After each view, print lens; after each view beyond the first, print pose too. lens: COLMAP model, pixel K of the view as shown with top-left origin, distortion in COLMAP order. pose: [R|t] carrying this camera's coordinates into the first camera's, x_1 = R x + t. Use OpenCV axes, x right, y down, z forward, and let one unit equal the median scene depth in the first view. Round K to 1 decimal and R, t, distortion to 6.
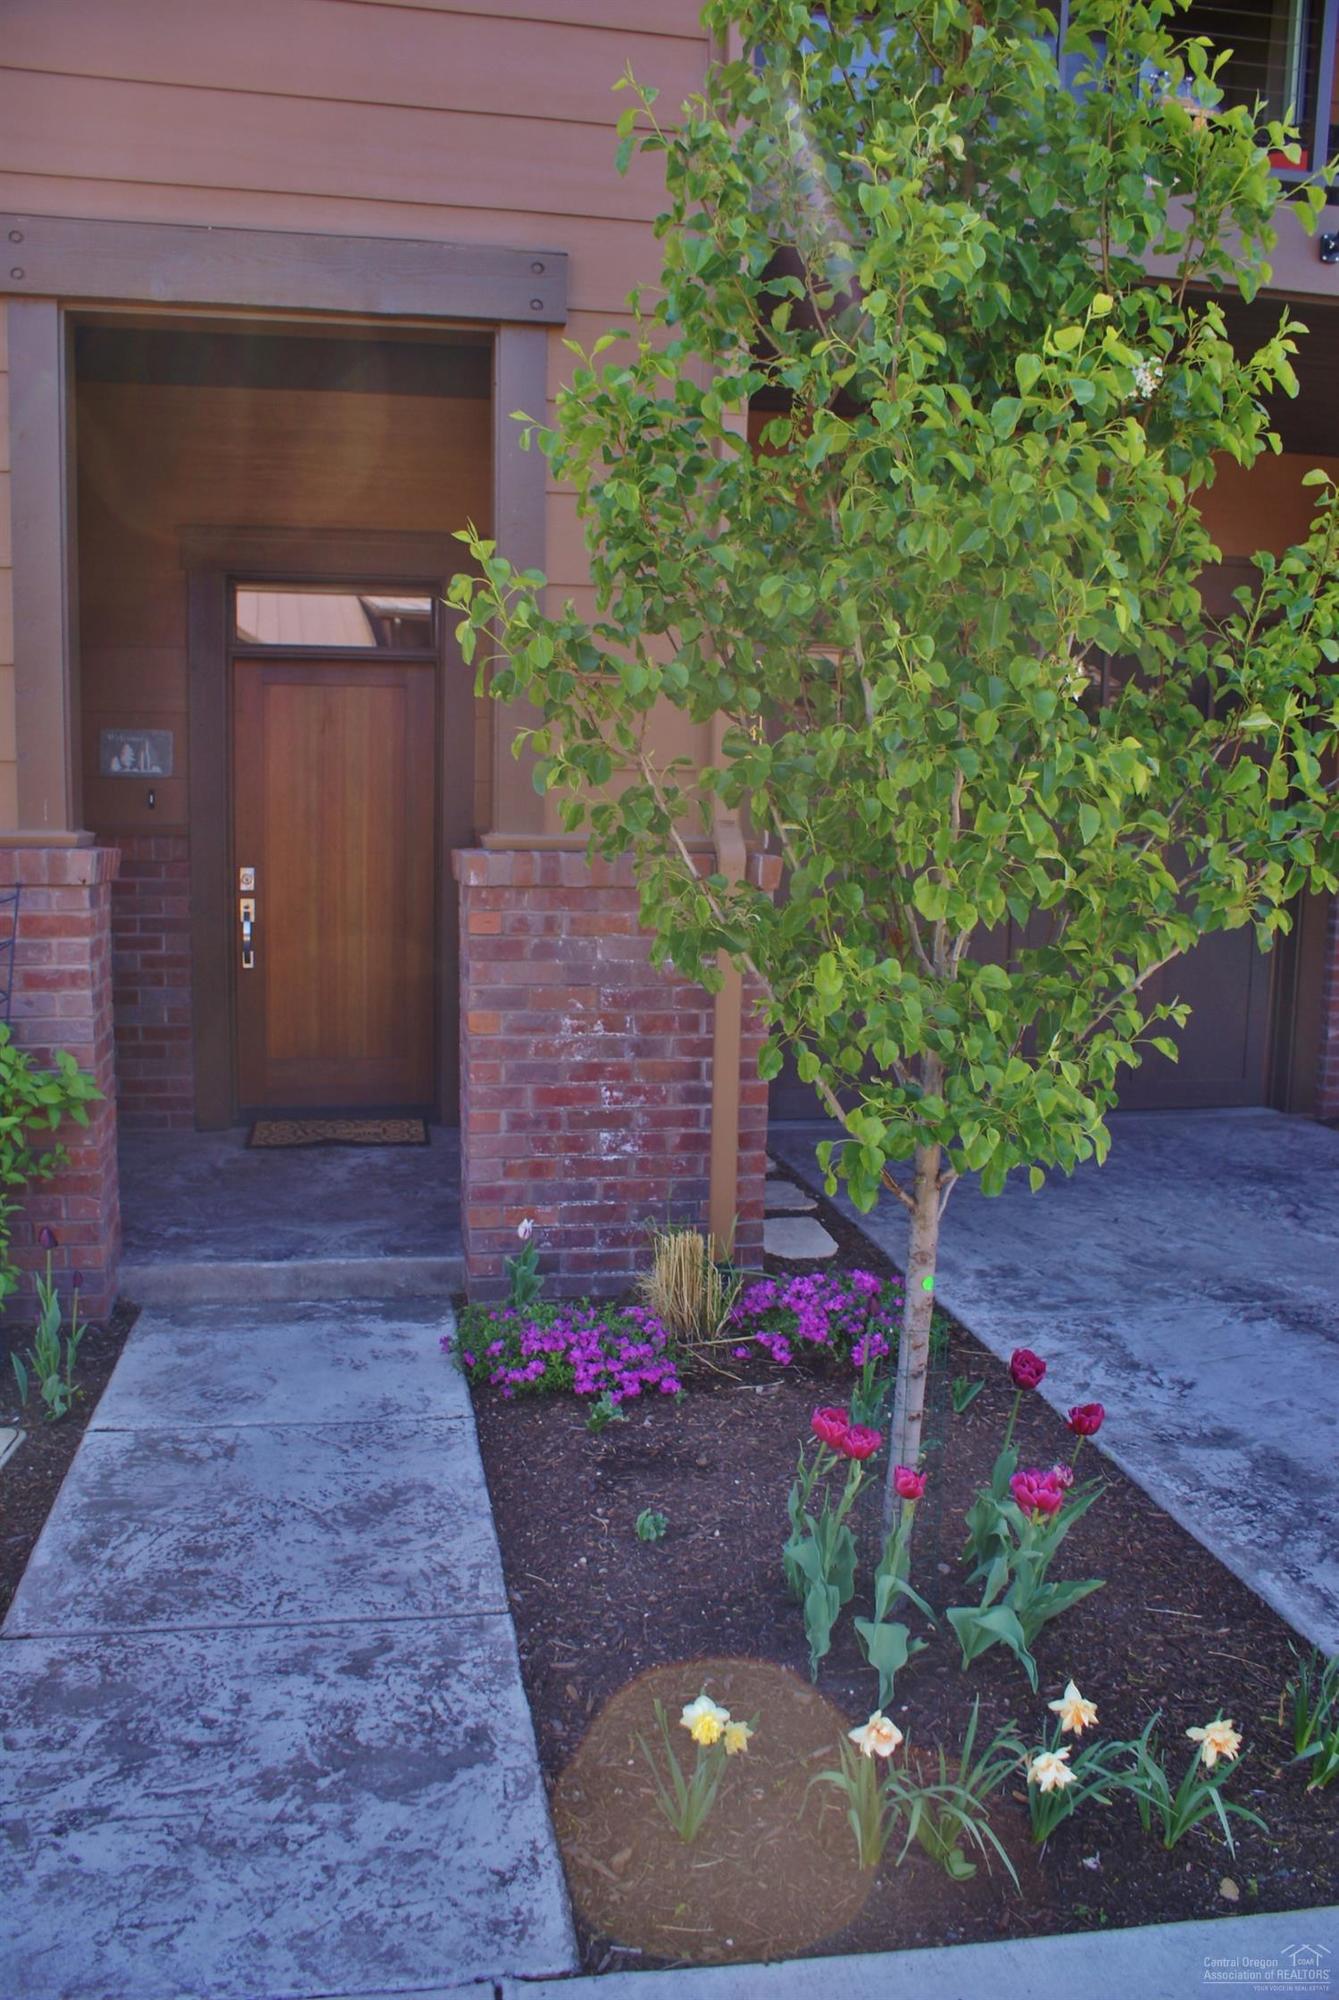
lens RADIAL K [[1554.7, 0, 669.5], [0, 1554.7, 1000.0], [0, 0, 1]] dist [-0.144033, 0.109532]
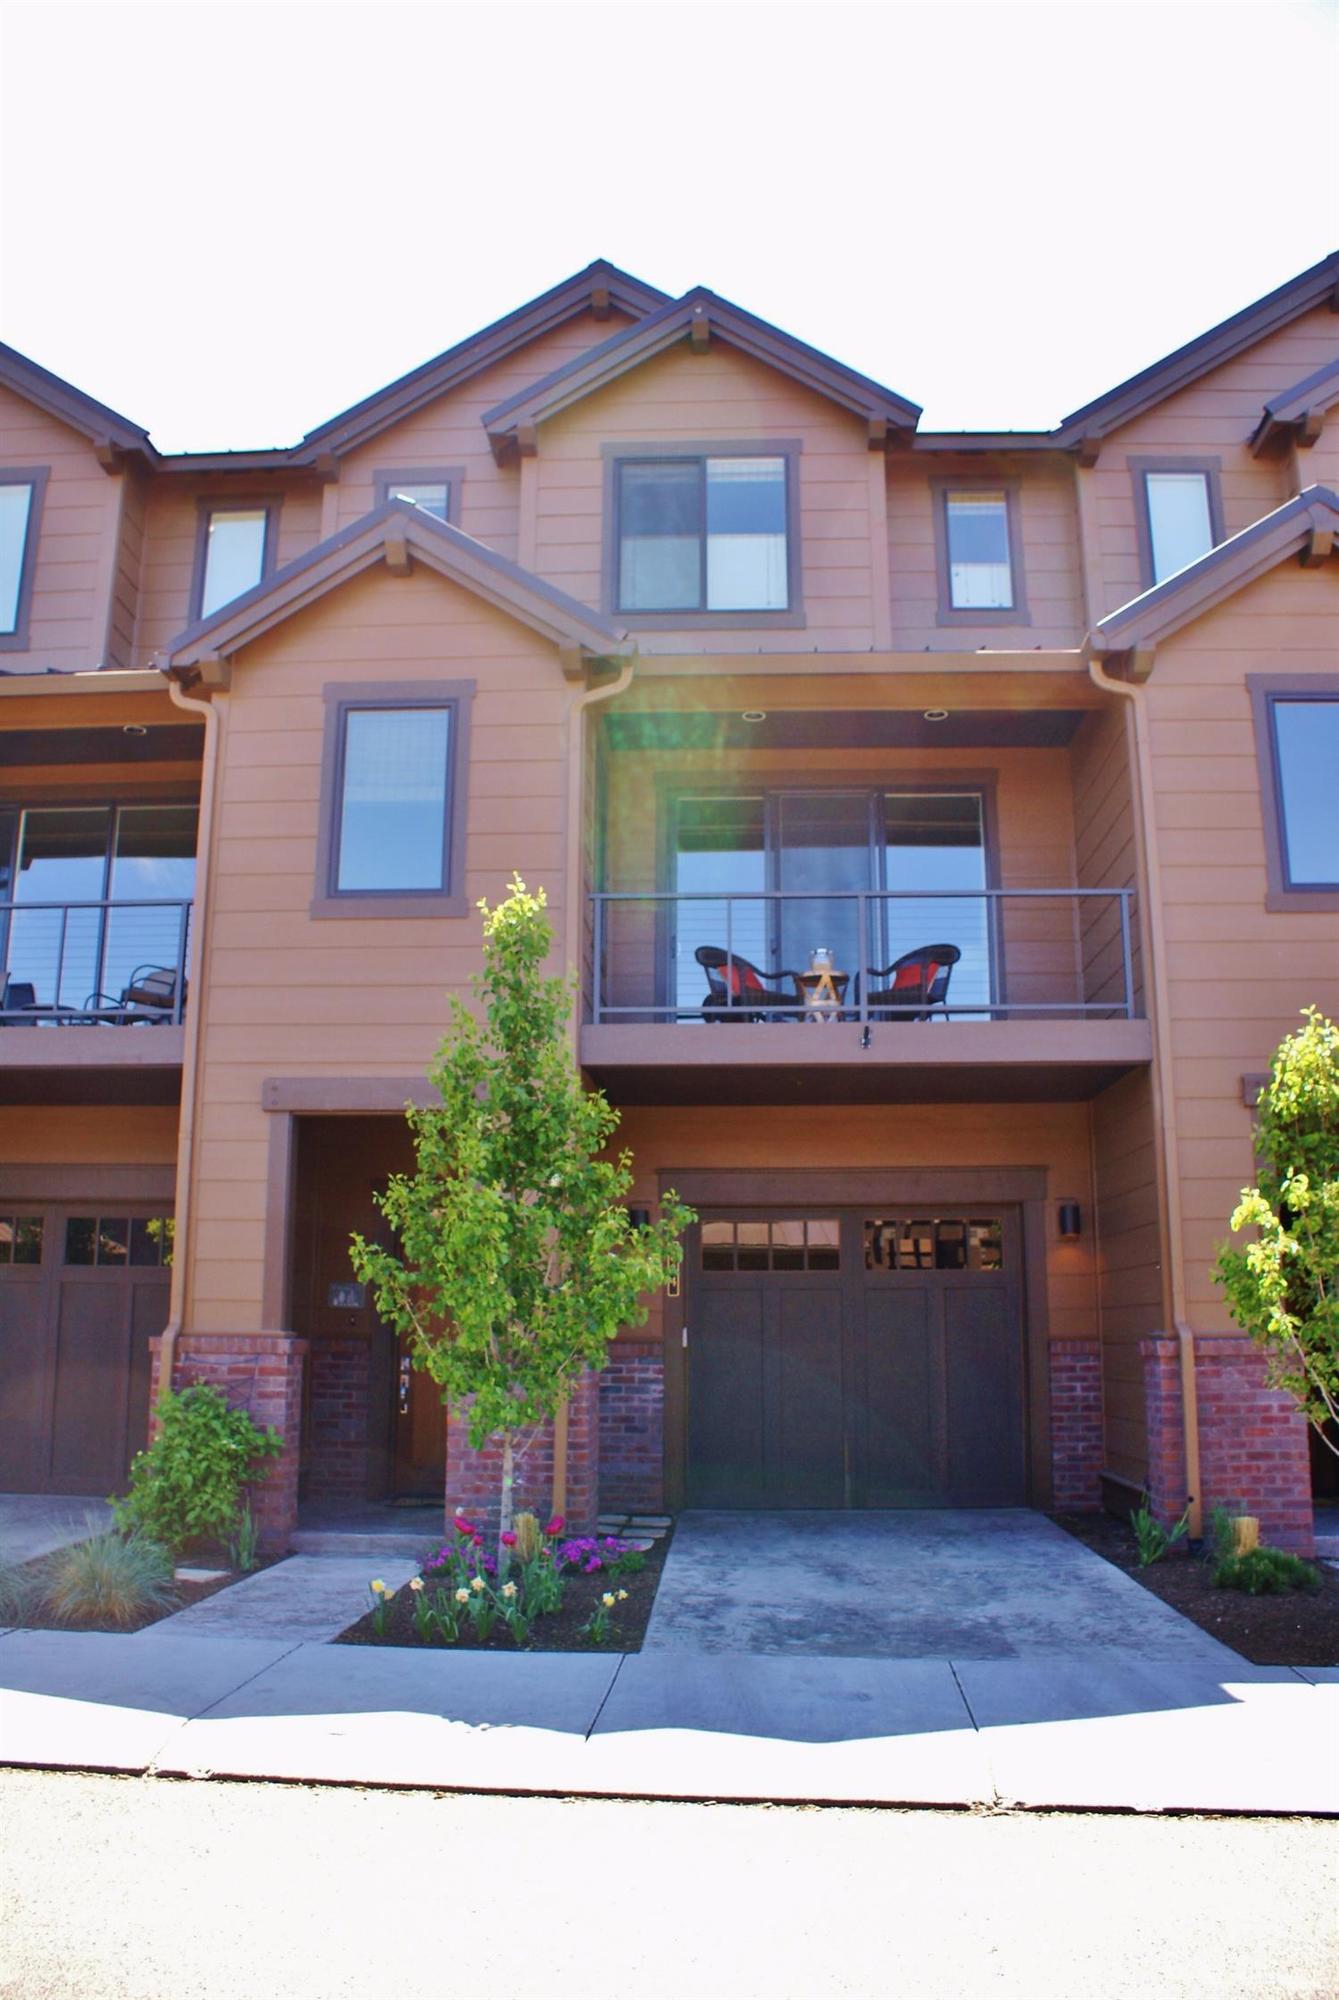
lens RADIAL K [[1554.7, 0, 669.5], [0, 1554.7, 1000.0], [0, 0, 1]] dist [-0.144033, 0.109532]
pose [[0.971950, -0.064361, -0.226209, 0.738435], [-0.014682, 0.943346, -0.331487, 0.178040], [0.234728, 0.325510, 0.915940, -1.163235]]
